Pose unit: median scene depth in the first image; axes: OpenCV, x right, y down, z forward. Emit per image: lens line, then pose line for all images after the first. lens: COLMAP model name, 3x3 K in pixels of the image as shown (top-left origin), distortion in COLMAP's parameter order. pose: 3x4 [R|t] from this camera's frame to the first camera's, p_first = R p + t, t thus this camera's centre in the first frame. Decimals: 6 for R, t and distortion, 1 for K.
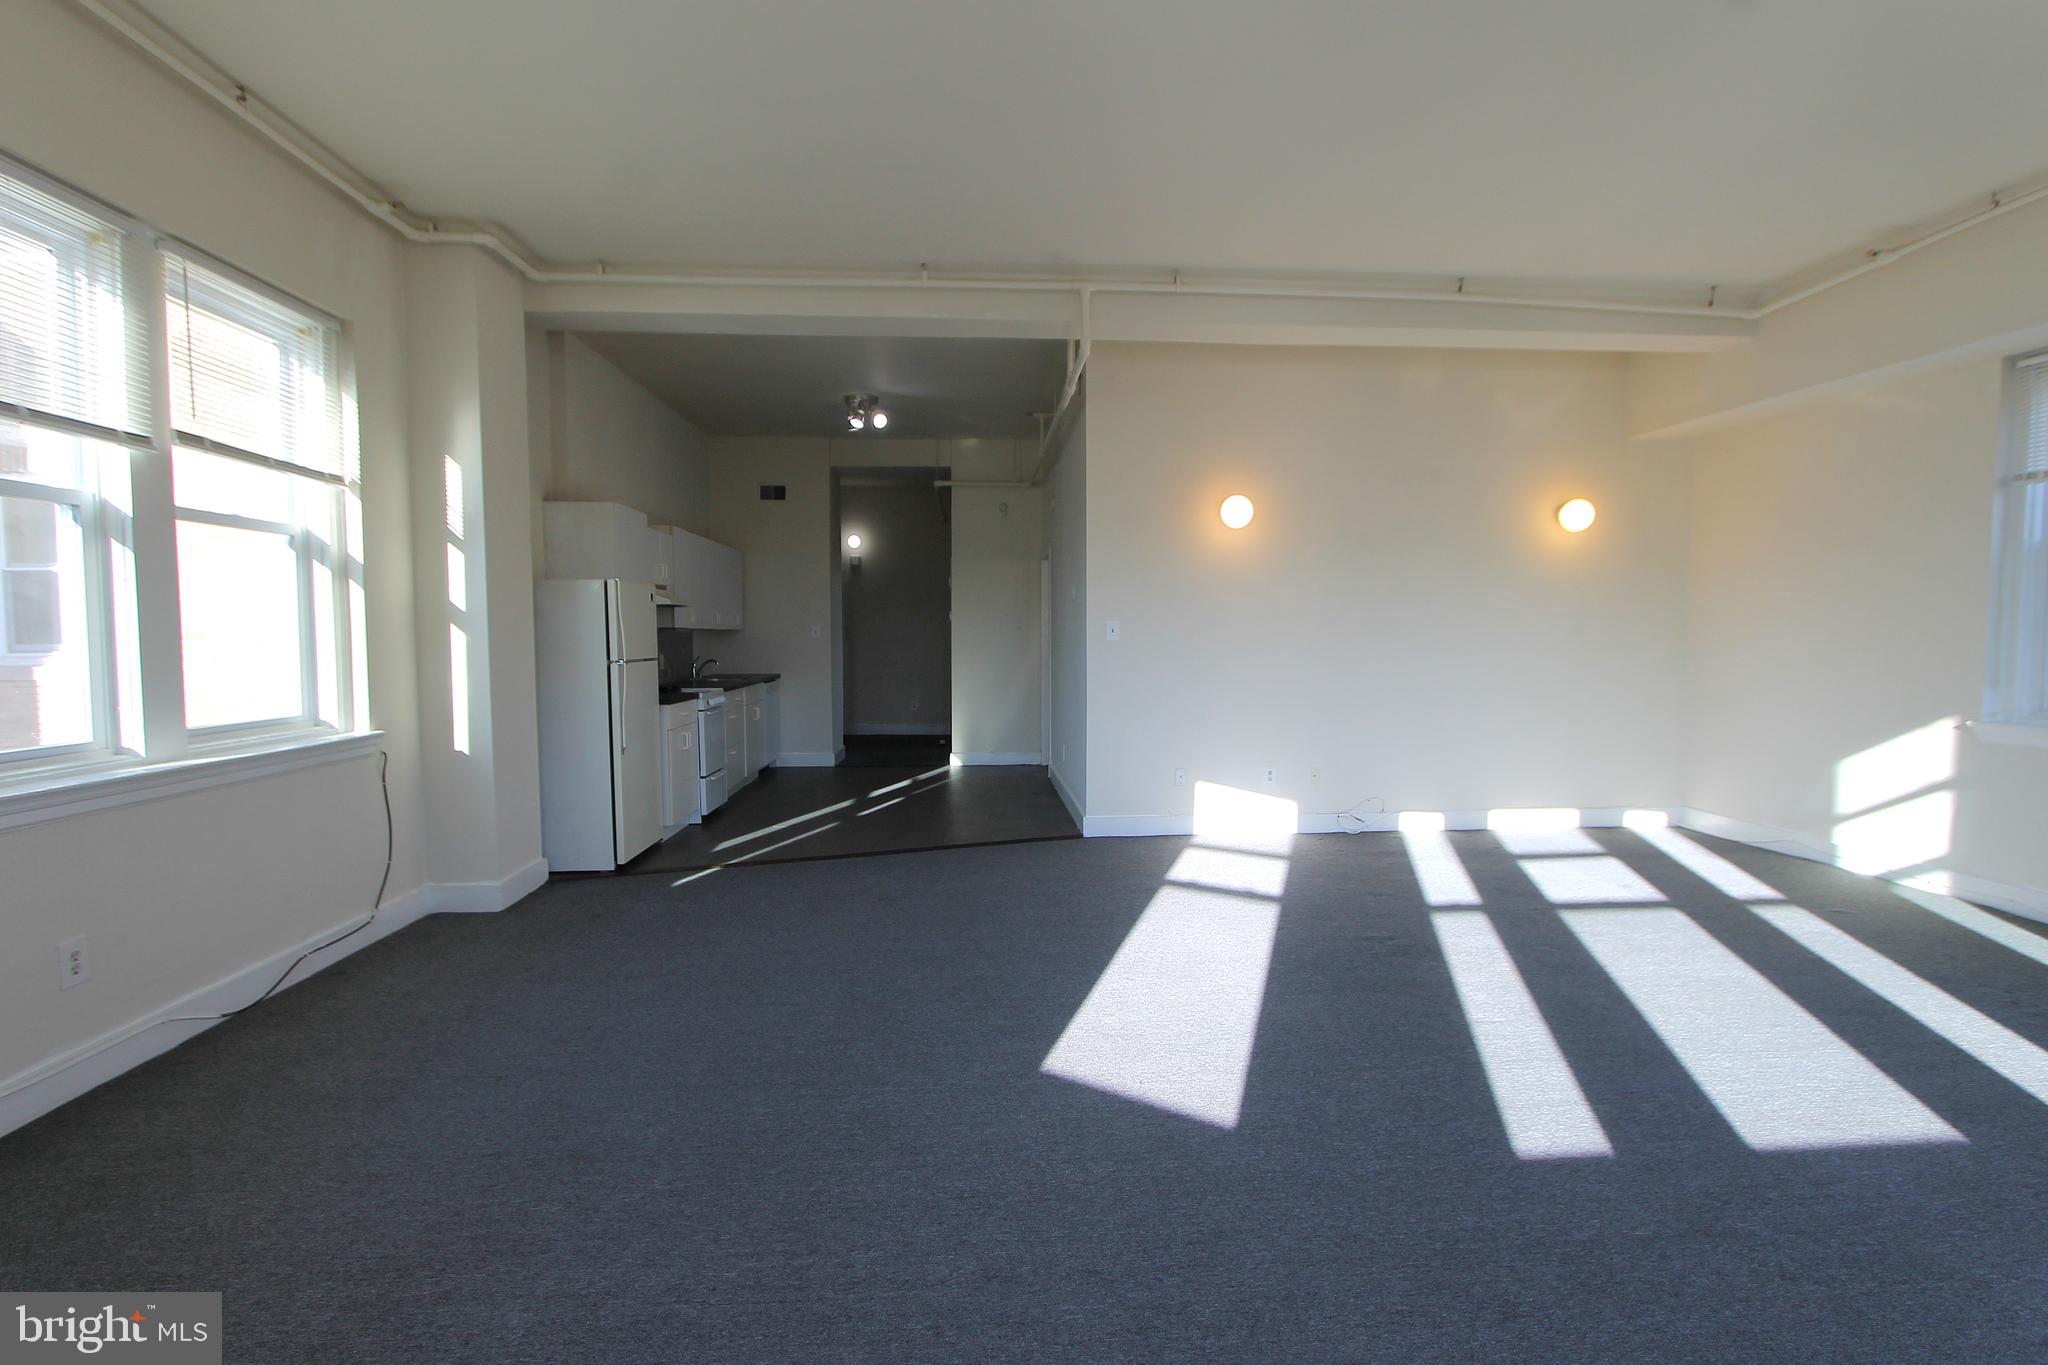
lens RADIAL K [[962.1, 0, 1023.0], [0, 962.1, 693.3], [0, 0, 1]] dist [-0.024502, 0.004800]
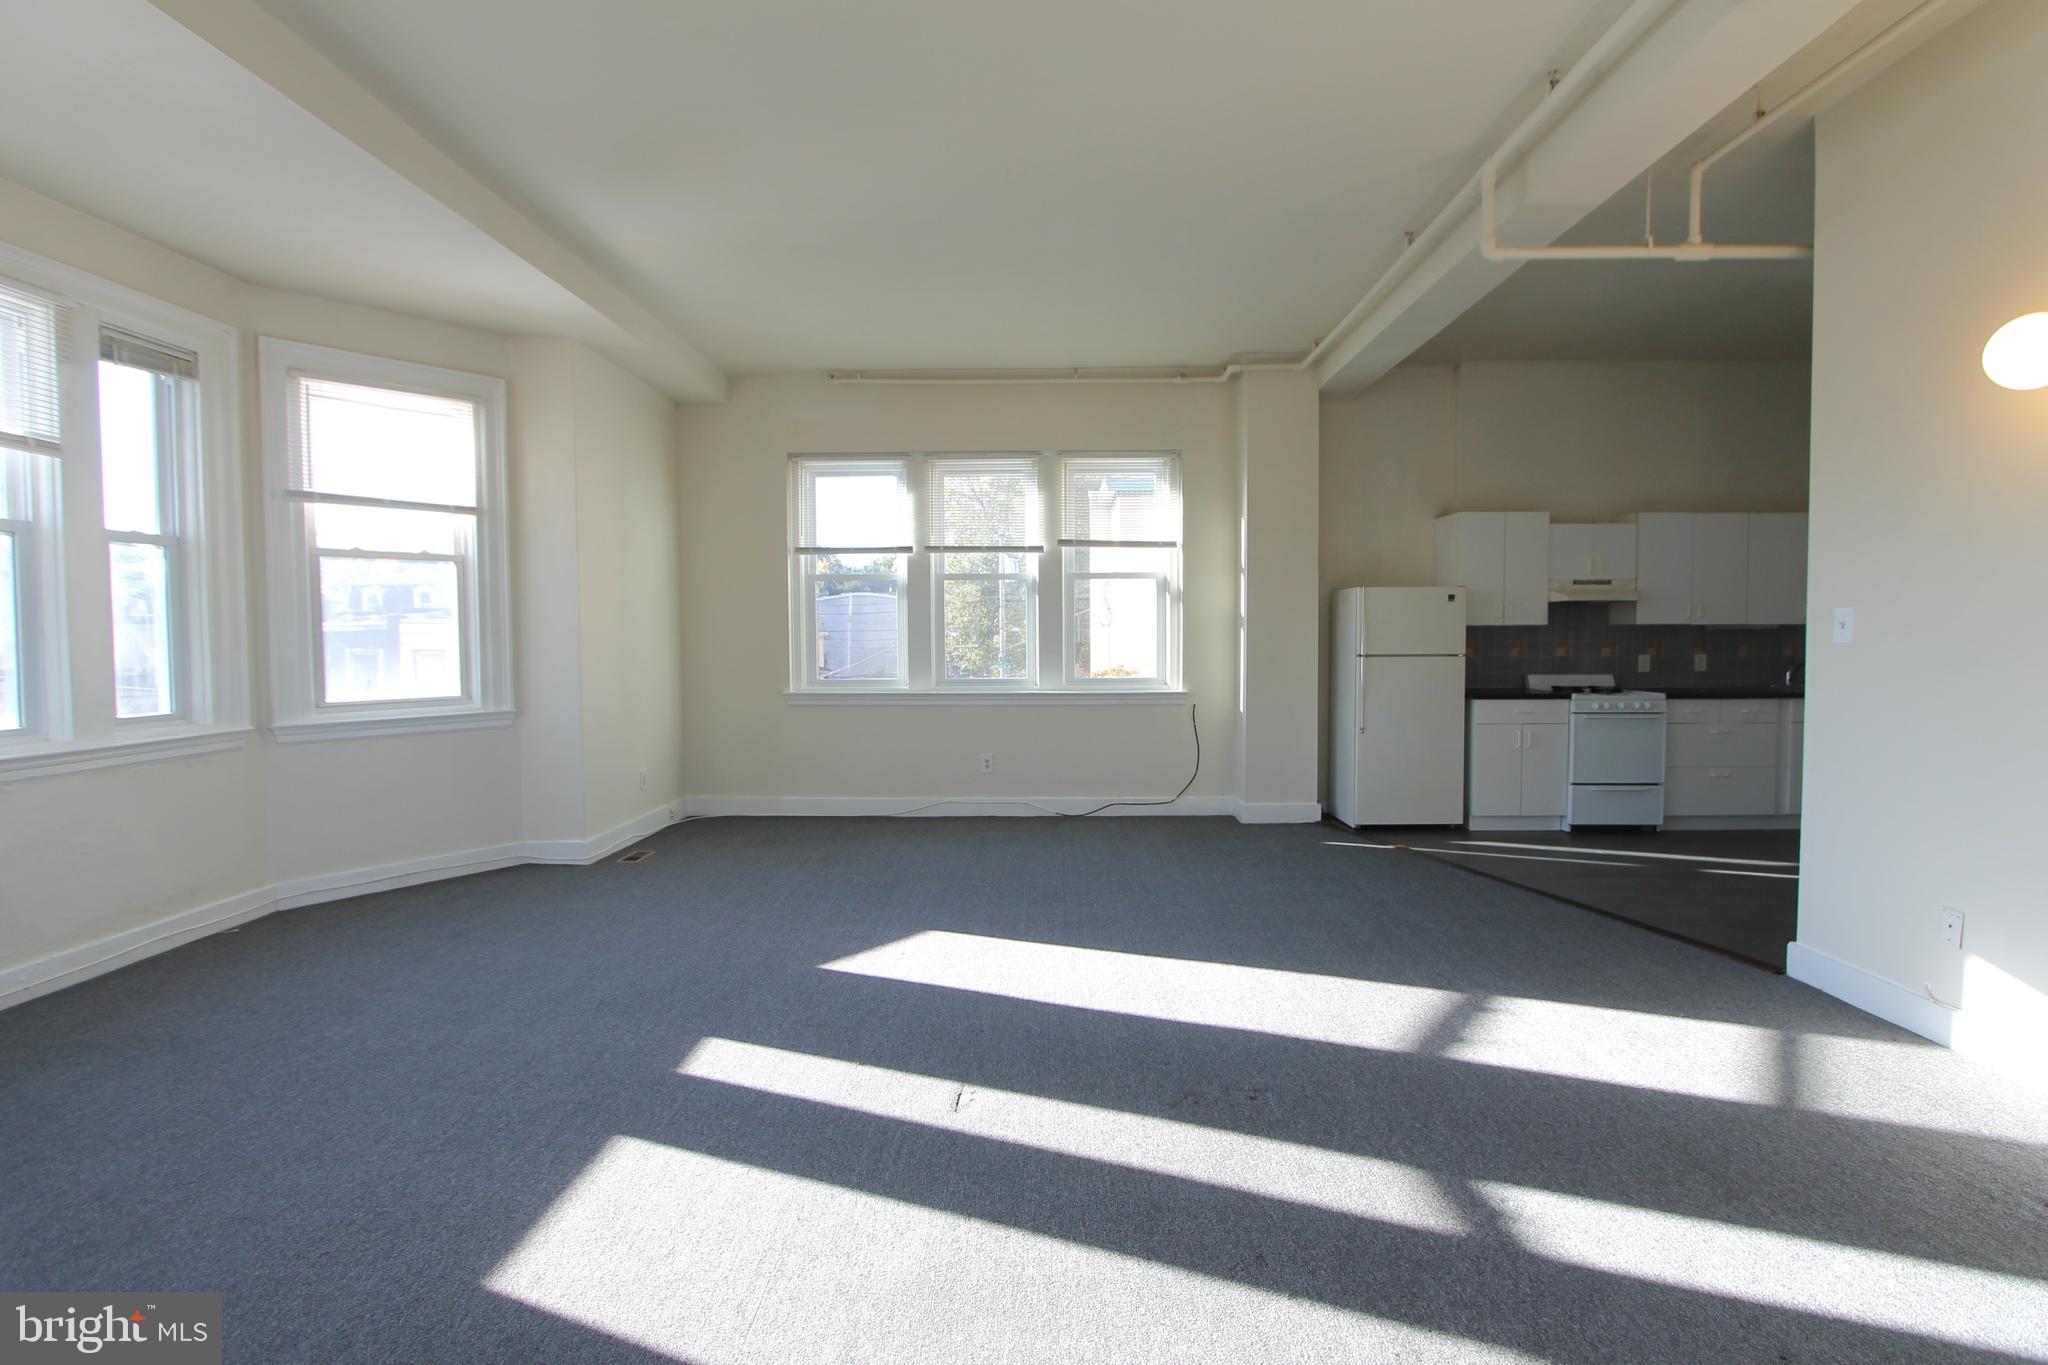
lens RADIAL K [[971.0, 0, 1045.8], [0, 971.0, 677.5], [0, 0, 1]] dist [-0.016707, 0.000189]
pose [[-0.068739, 0.046199, -0.996564, 0.896849], [-0.056118, 0.997167, 0.050097, -0.048747], [0.996055, 0.059369, -0.065952, 0.757088]]
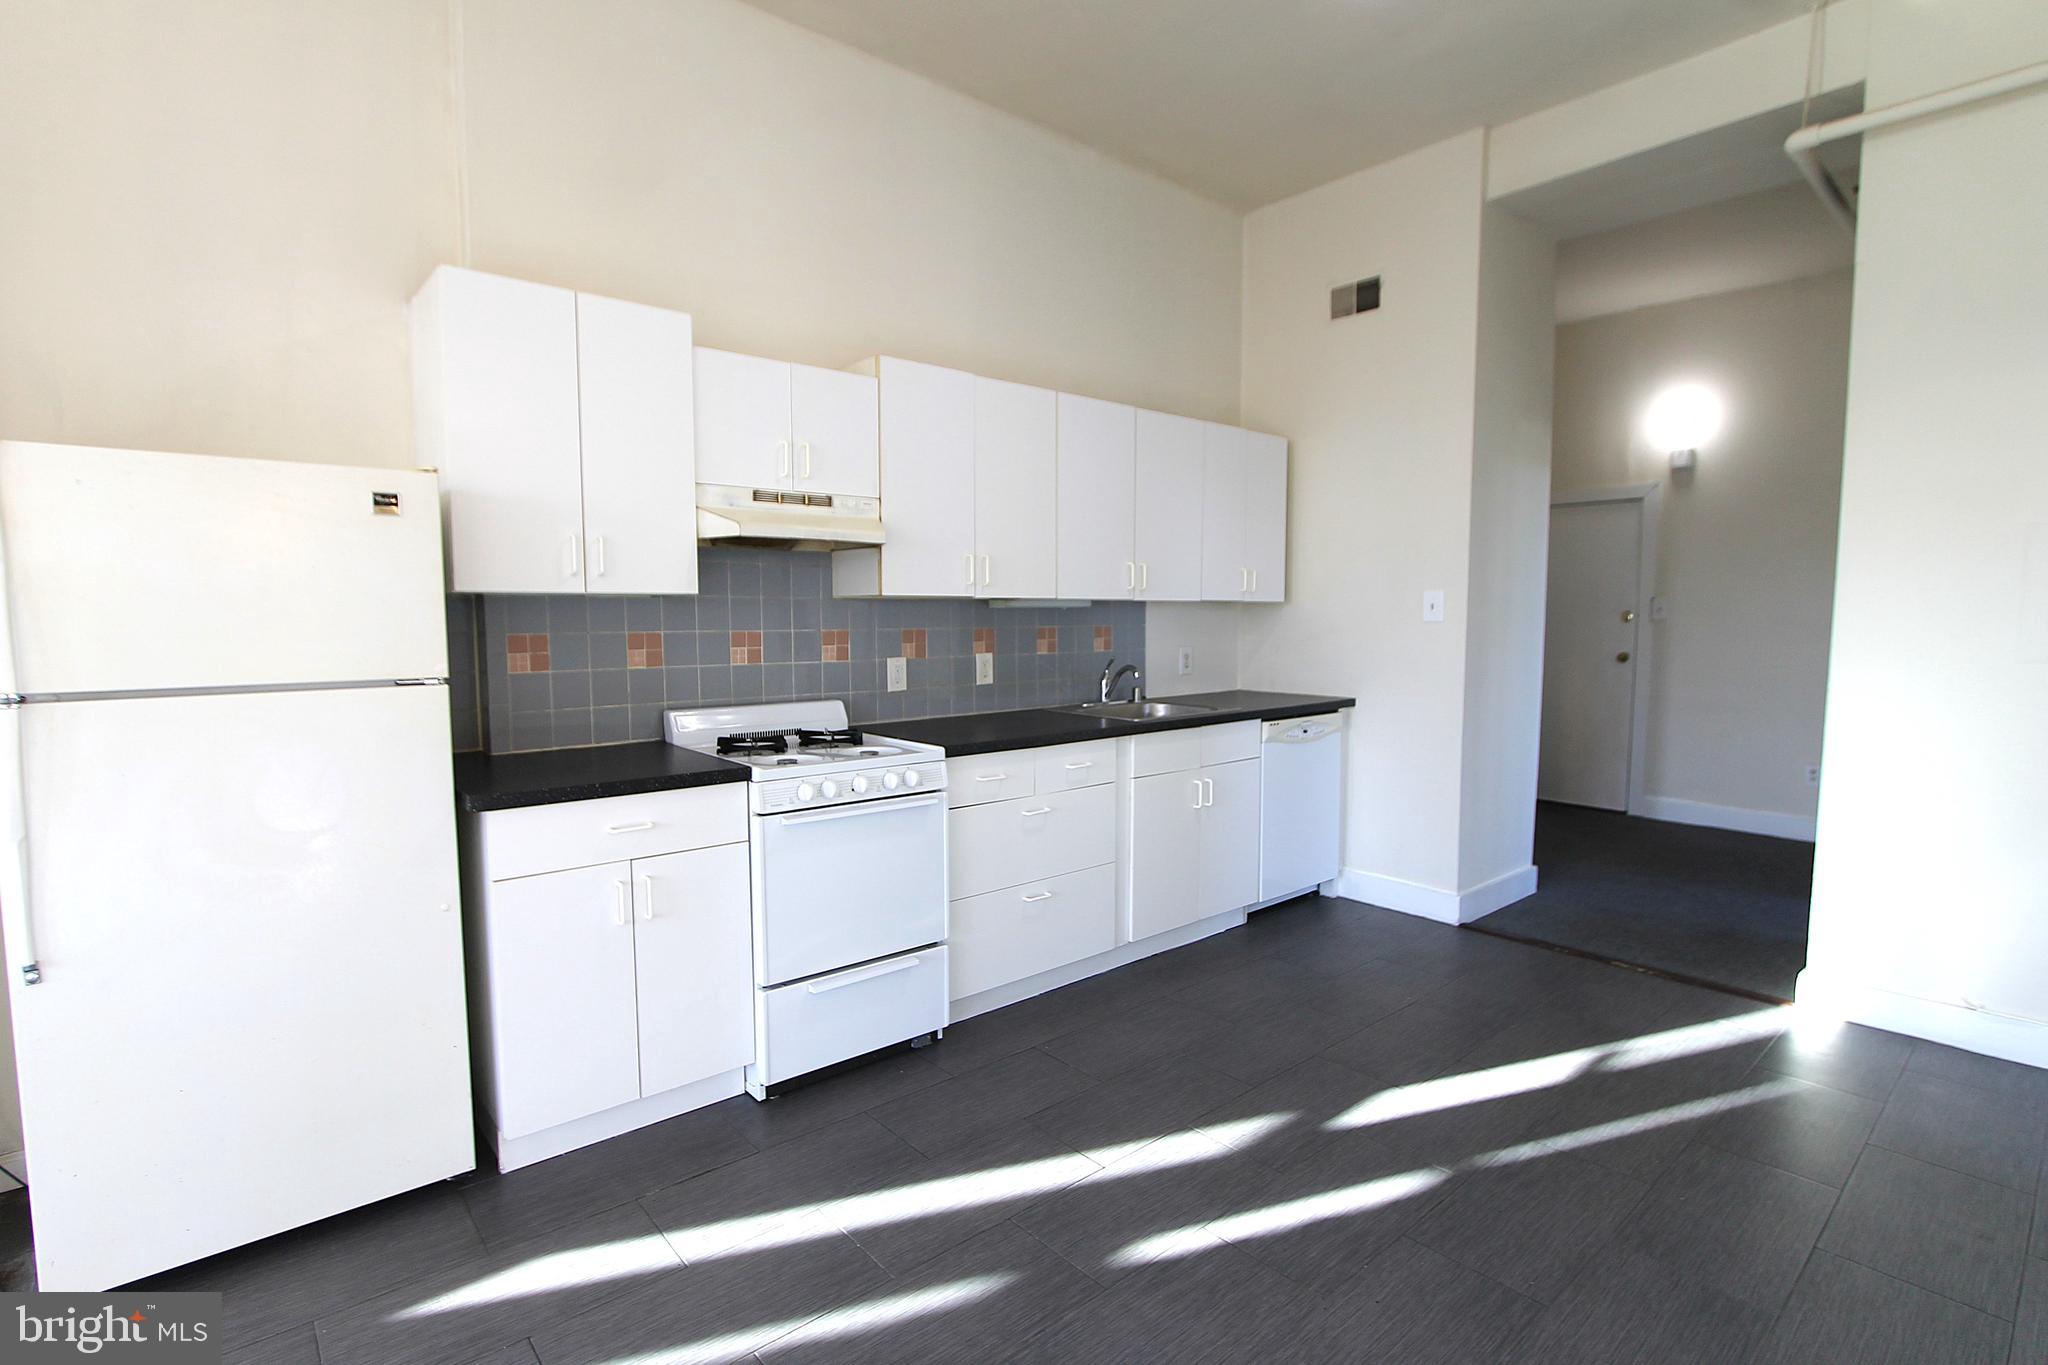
lens RADIAL K [[962.1, 0, 1023.0], [0, 962.1, 693.3], [0, 0, 1]] dist [-0.024502, 0.004800]
pose [[0.599043, 0.067244, -0.797888, 0.035683], [-0.048473, 0.997685, 0.047689, -0.072741], [0.799248, 0.010108, 0.600916, 1.190587]]
